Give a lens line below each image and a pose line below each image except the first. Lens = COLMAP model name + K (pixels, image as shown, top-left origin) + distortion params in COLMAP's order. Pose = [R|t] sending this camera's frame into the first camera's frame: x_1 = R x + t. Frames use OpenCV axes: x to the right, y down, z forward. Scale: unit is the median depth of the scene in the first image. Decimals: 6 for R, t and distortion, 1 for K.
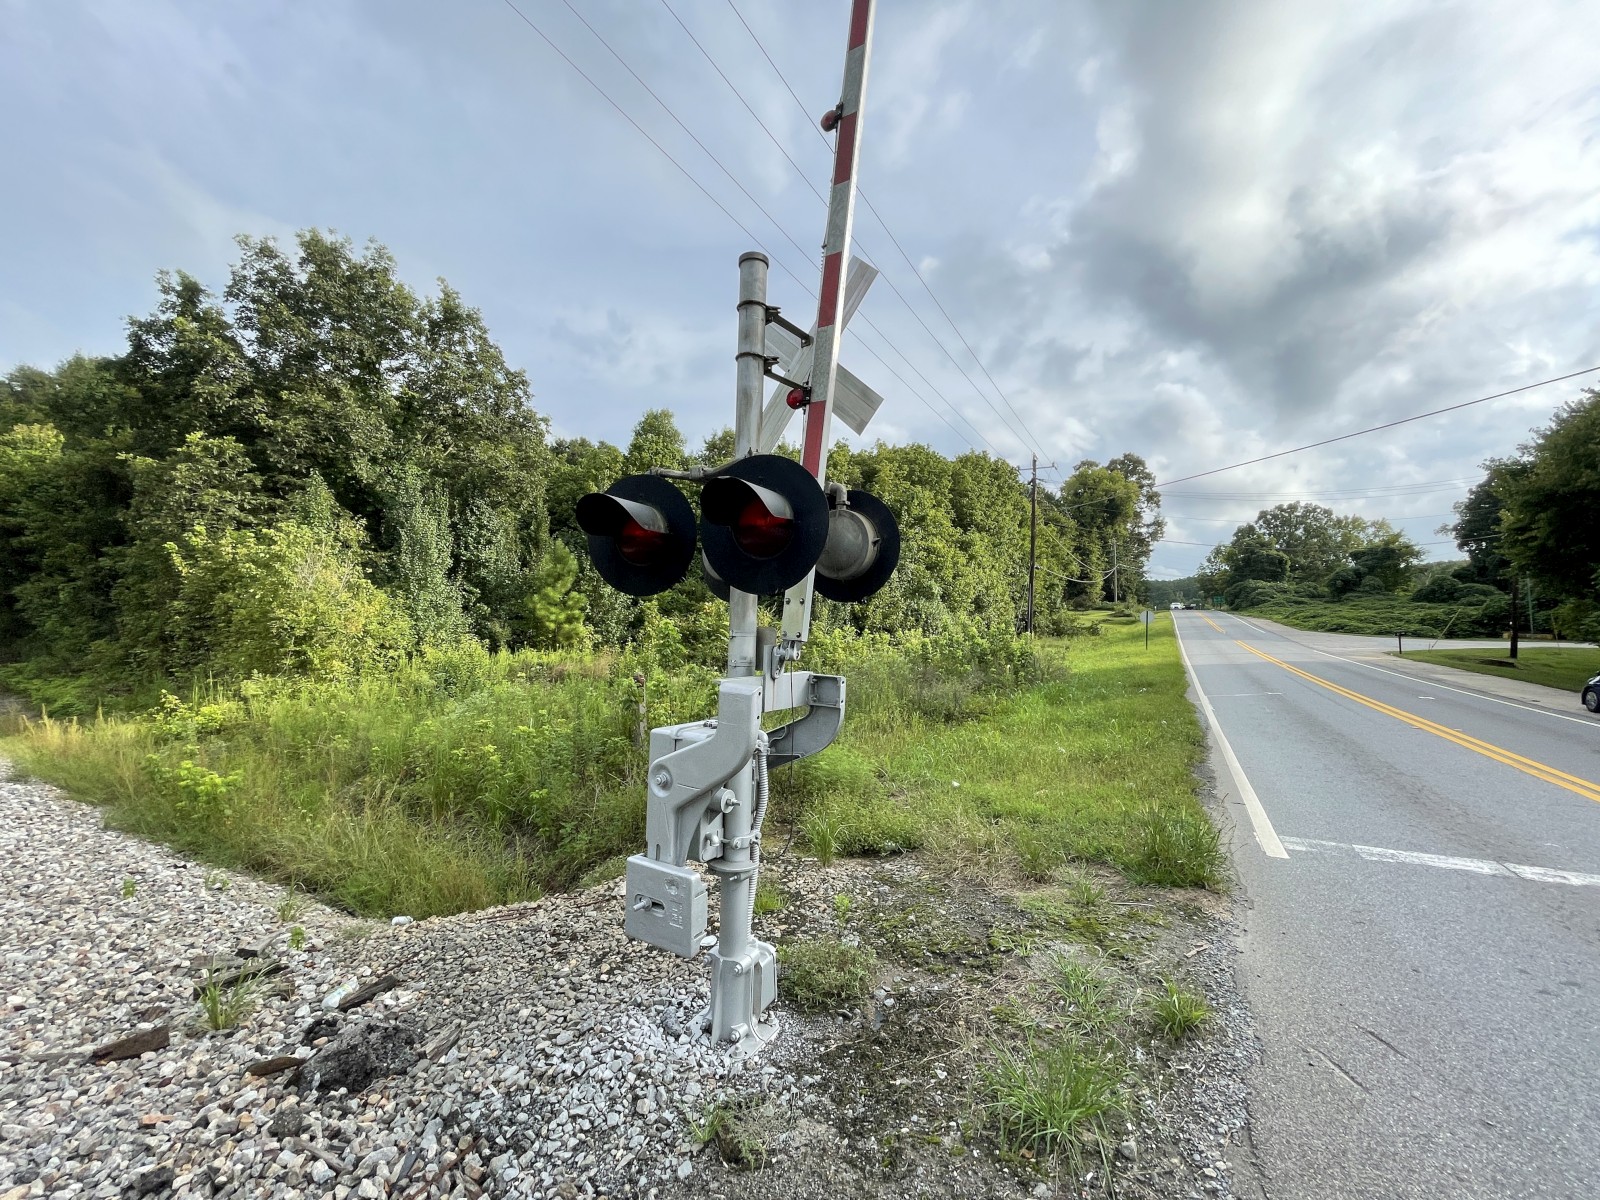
lens RADIAL K [[644.4, 0, 804.5], [0, 644.4, 598.4], [0, 0, 1]] dist [-0.004622, 0.000117]
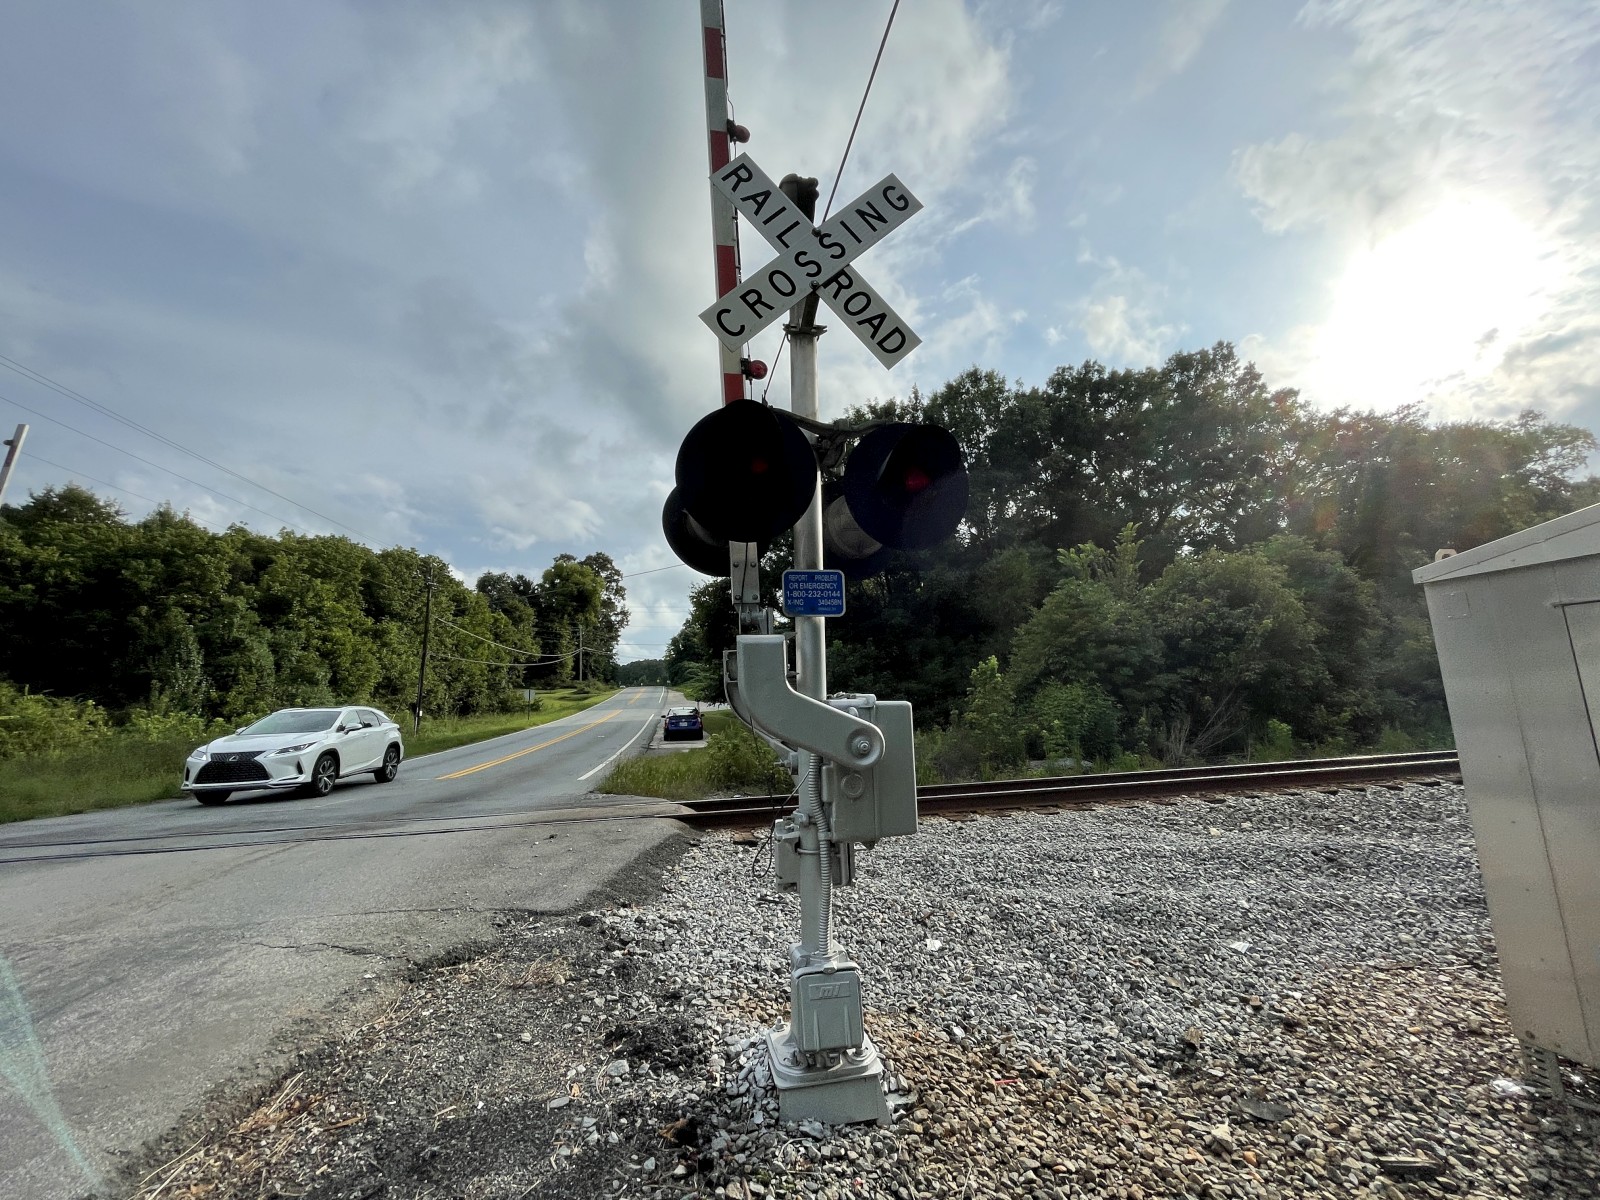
lens RADIAL K [[647.3, 0, 805.3], [0, 647.3, 600.1], [0, 0, 1]] dist [-0.000514, -0.000073]
pose [[0.760450, 0.063144, 0.646320, 0.165979], [0.013212, 0.993551, -0.112613, -0.009828], [-0.649263, 0.094175, 0.754711, -0.588683]]
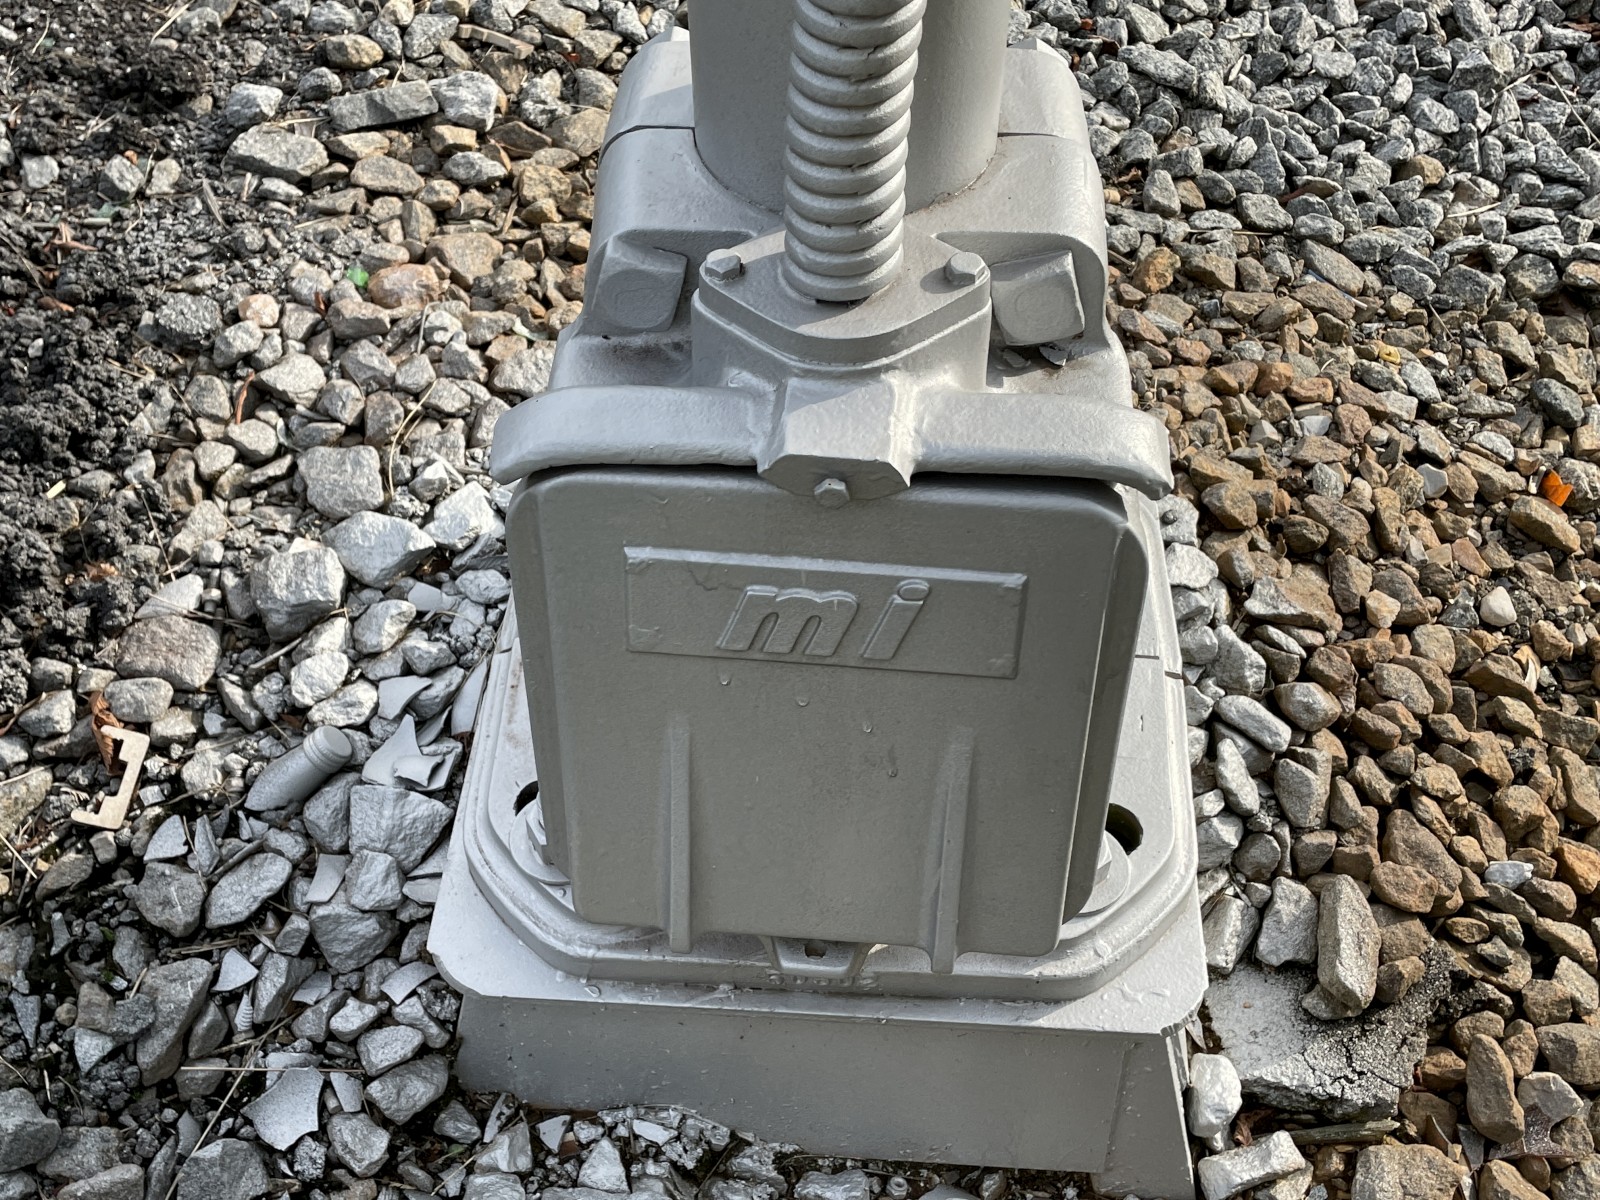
lens RADIAL K [[1726.3, 0, 800.3], [0, 1726.3, 600.0], [0, 0, 1]] dist [0.013374, 0.016948]
pose [[0.909147, -0.336787, 0.245002, 0.245150], [0.015312, 0.614908, 0.788450, 0.023105], [-0.416194, -0.713066, 0.564198, -0.510684]]
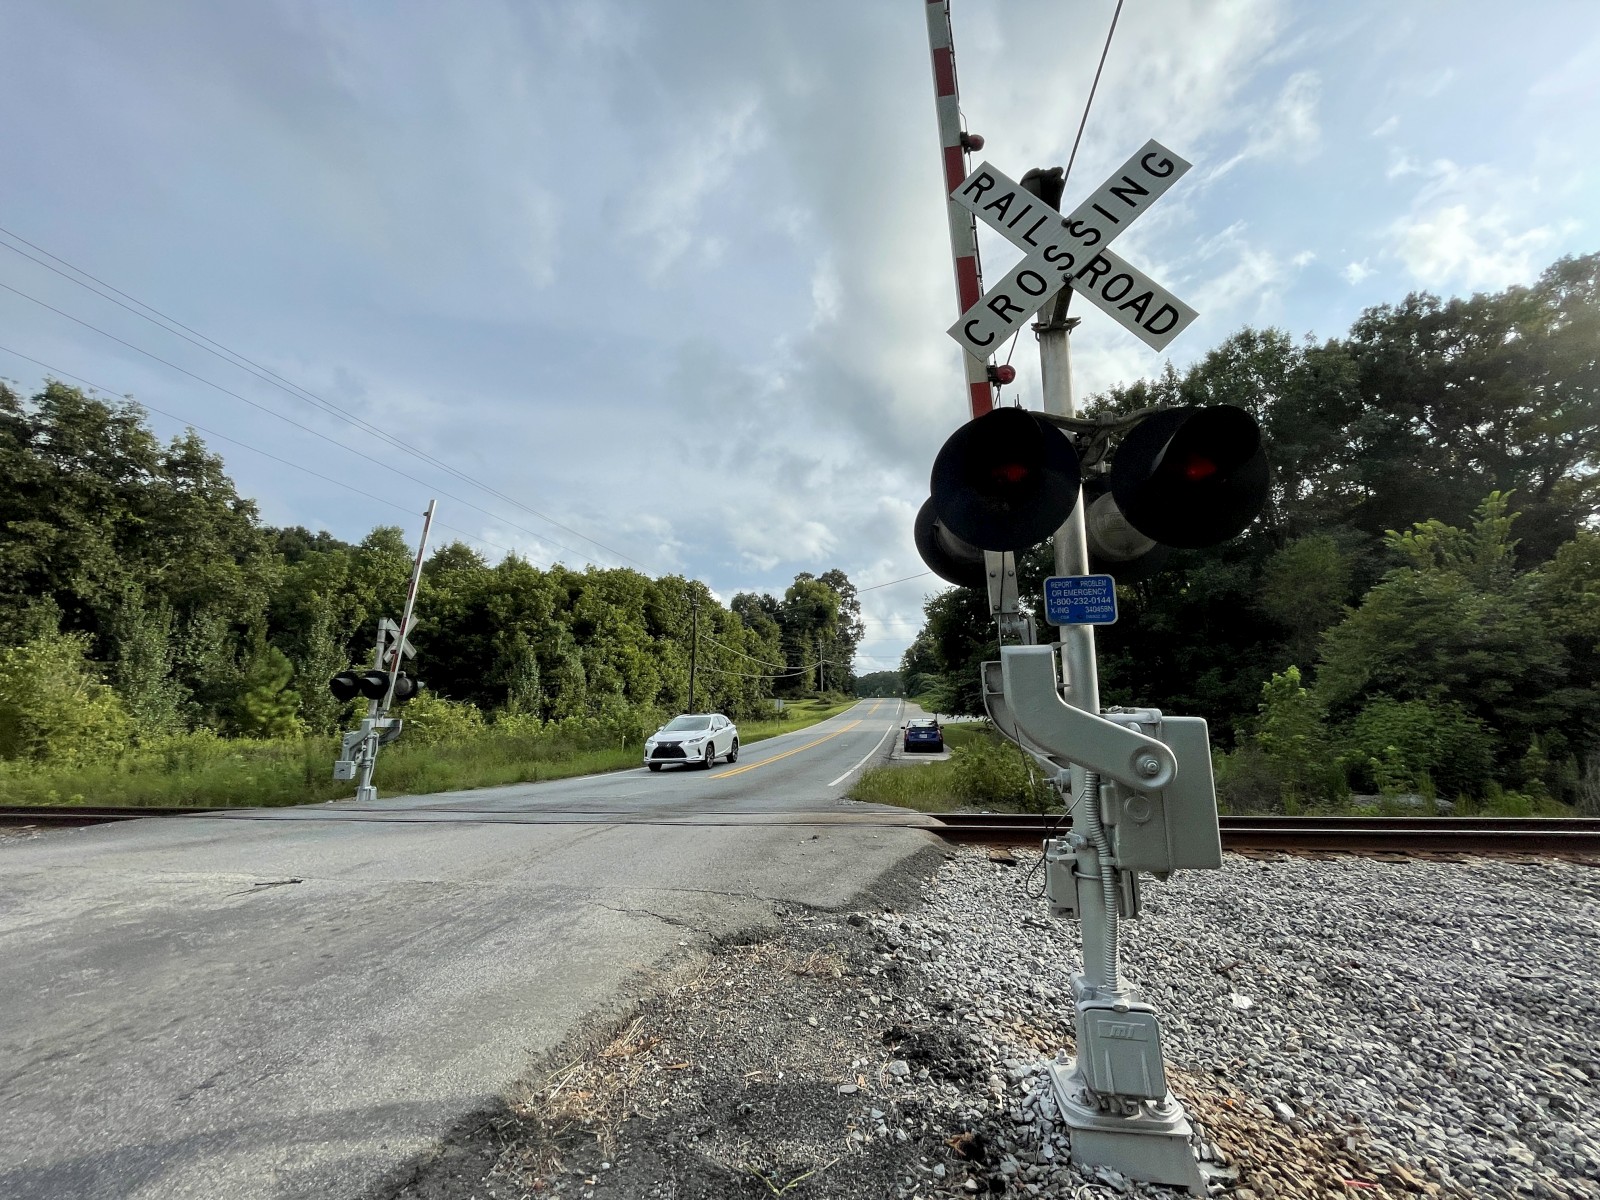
lens RADIAL K [[647.3, 0, 805.3], [0, 647.3, 600.1], [0, 0, 1]] dist [-0.000514, -0.000073]
pose [[0.939289, 0.038777, 0.340930, 0.159994], [0.007775, 0.990933, -0.134129, -0.009824], [-0.343040, 0.128637, 0.930471, -0.587958]]
